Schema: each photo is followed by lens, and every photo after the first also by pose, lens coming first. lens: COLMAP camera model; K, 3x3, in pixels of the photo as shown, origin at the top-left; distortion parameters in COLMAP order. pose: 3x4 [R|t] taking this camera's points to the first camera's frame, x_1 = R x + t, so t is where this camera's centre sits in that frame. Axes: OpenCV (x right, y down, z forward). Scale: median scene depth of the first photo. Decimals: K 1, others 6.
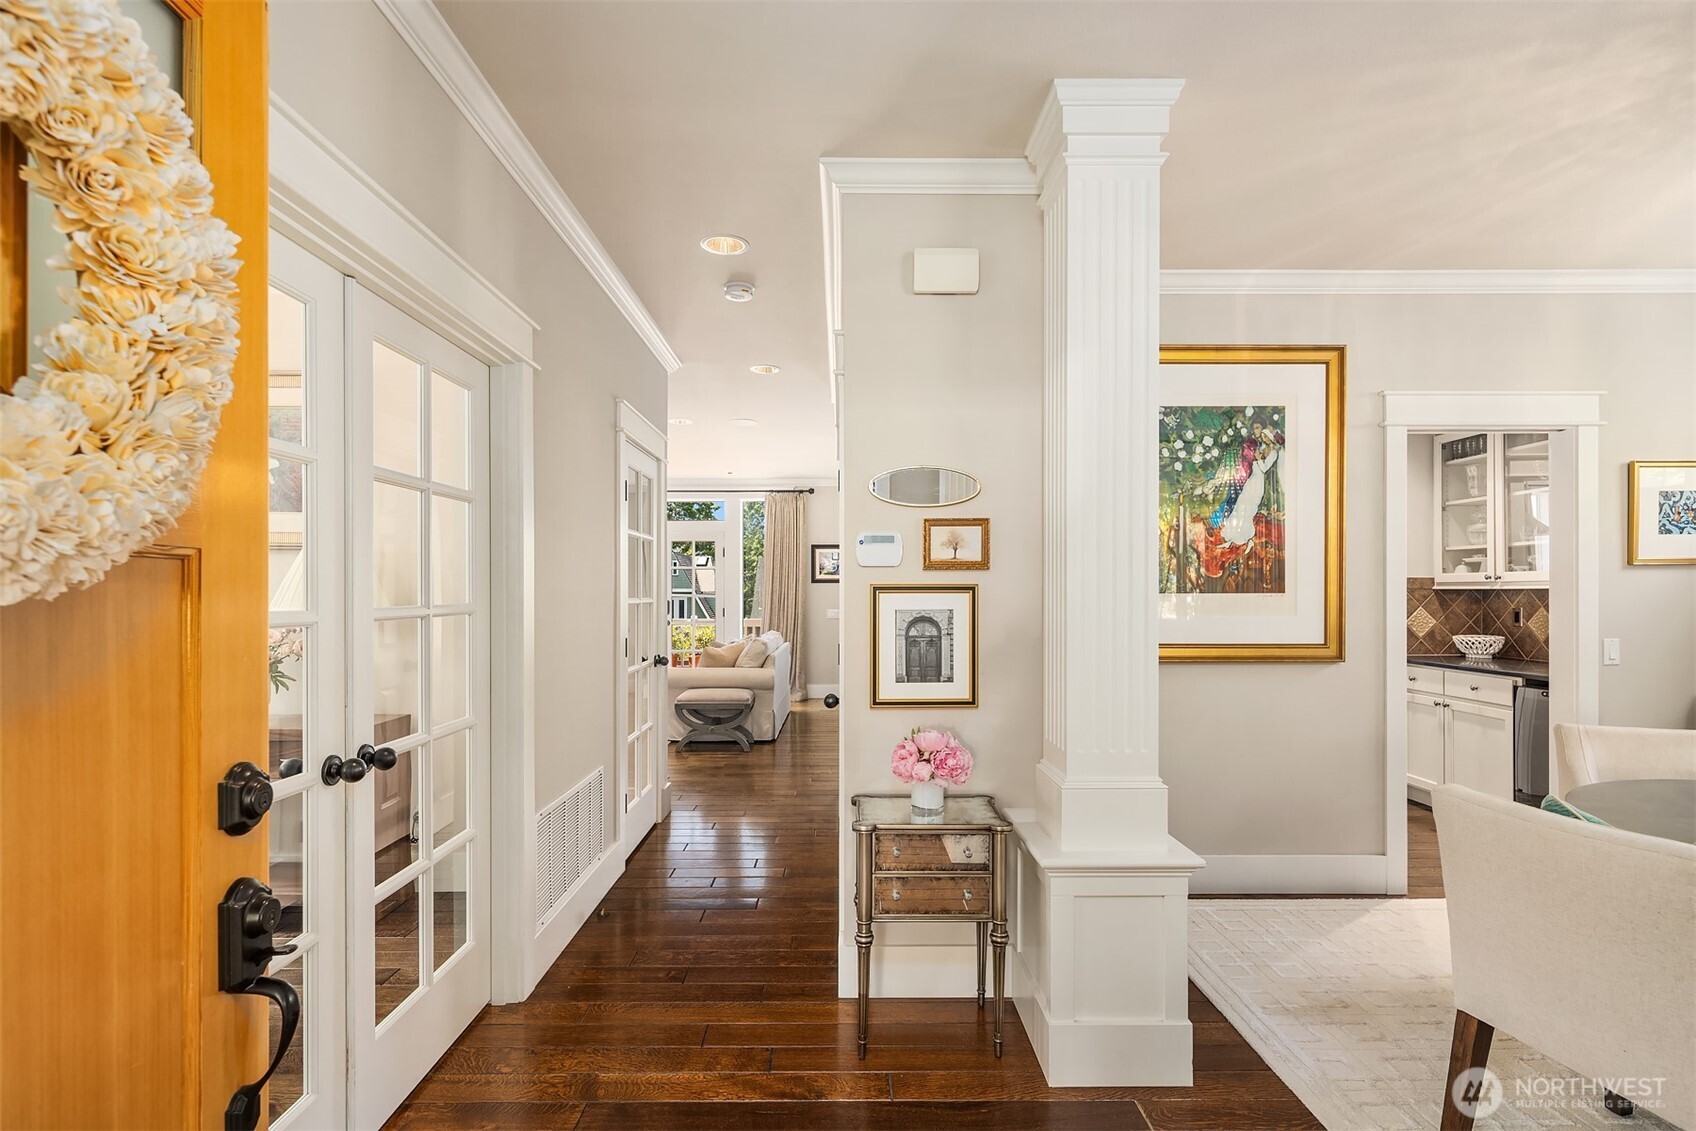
lens RADIAL K [[822.7, 0, 847.8], [0, 822.7, 598.2], [0, 0, 1]] dist [0.001178, 0.000166]
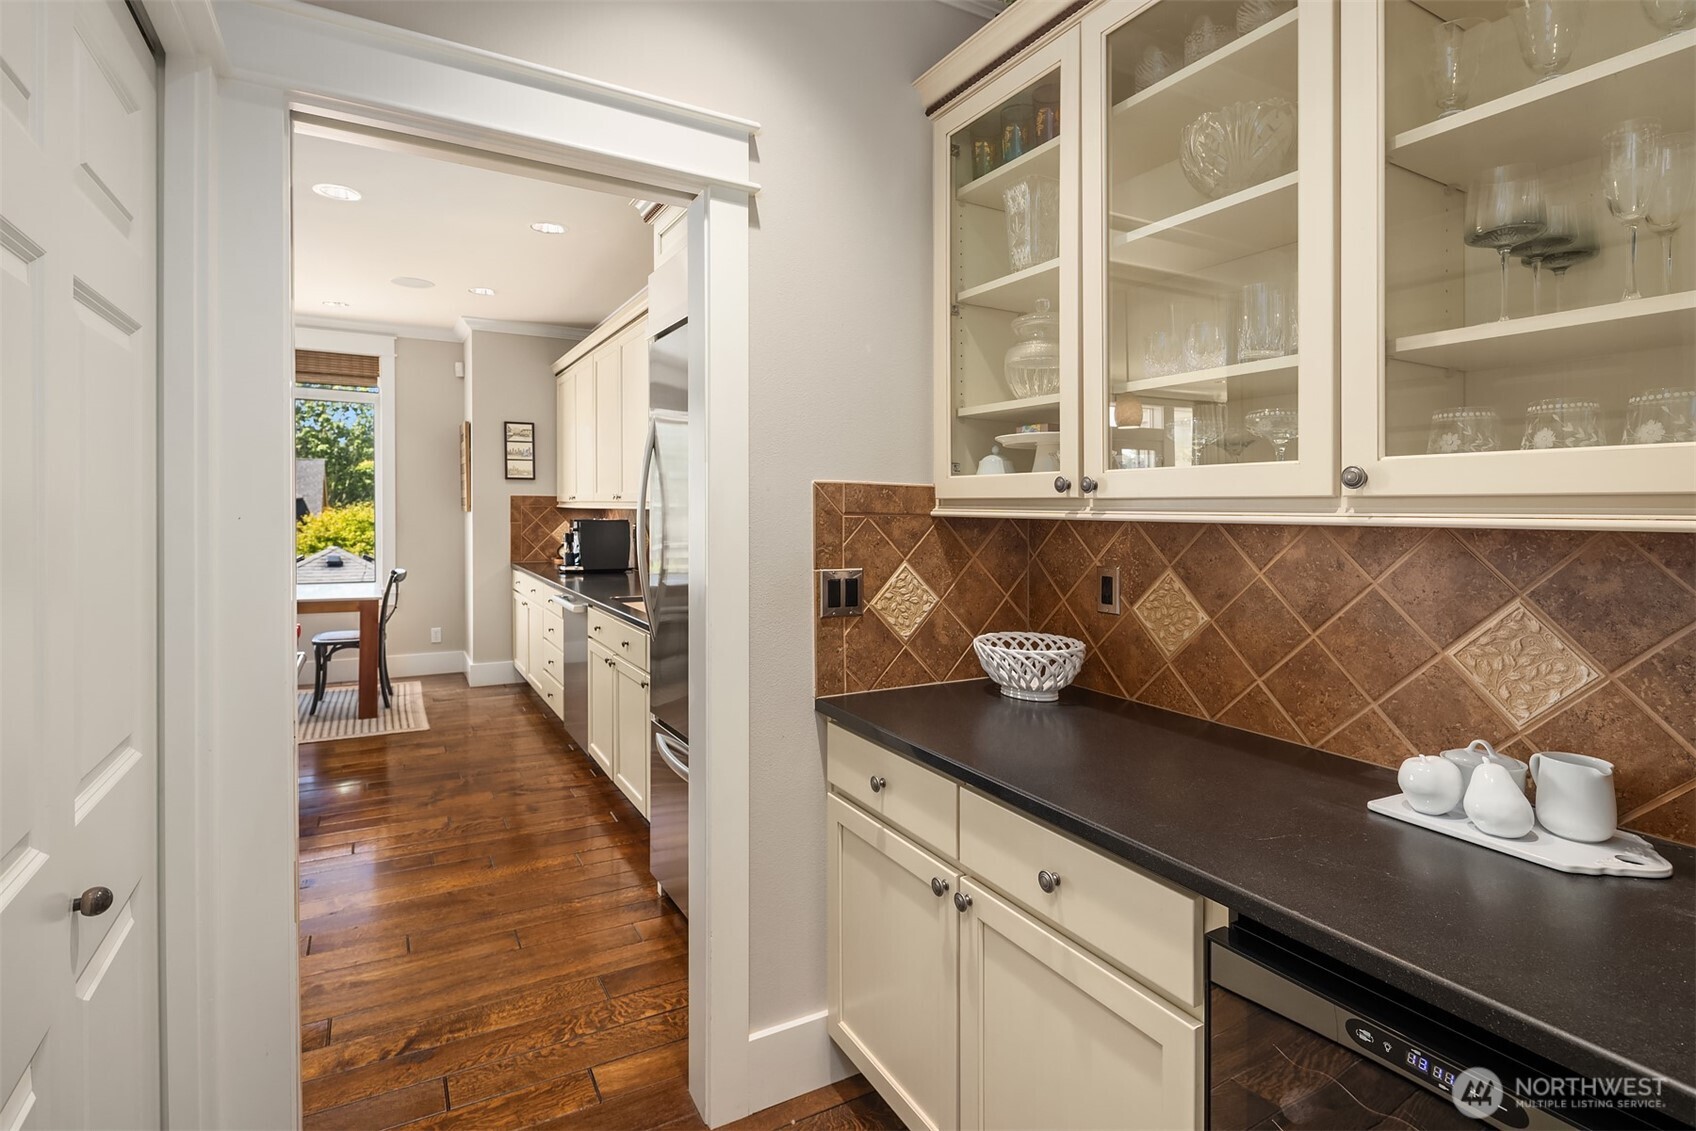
lens RADIAL K [[818.7, 0, 854.5], [0, 818.7, 511.0], [0, 0, 1]] dist [0.000872, 0.000006]
pose [[0.867507, 0.005606, 0.497393, 0.504496], [-0.003995, 0.999983, -0.004304, -0.012130], [-0.497409, 0.001747, 0.867515, 0.707271]]
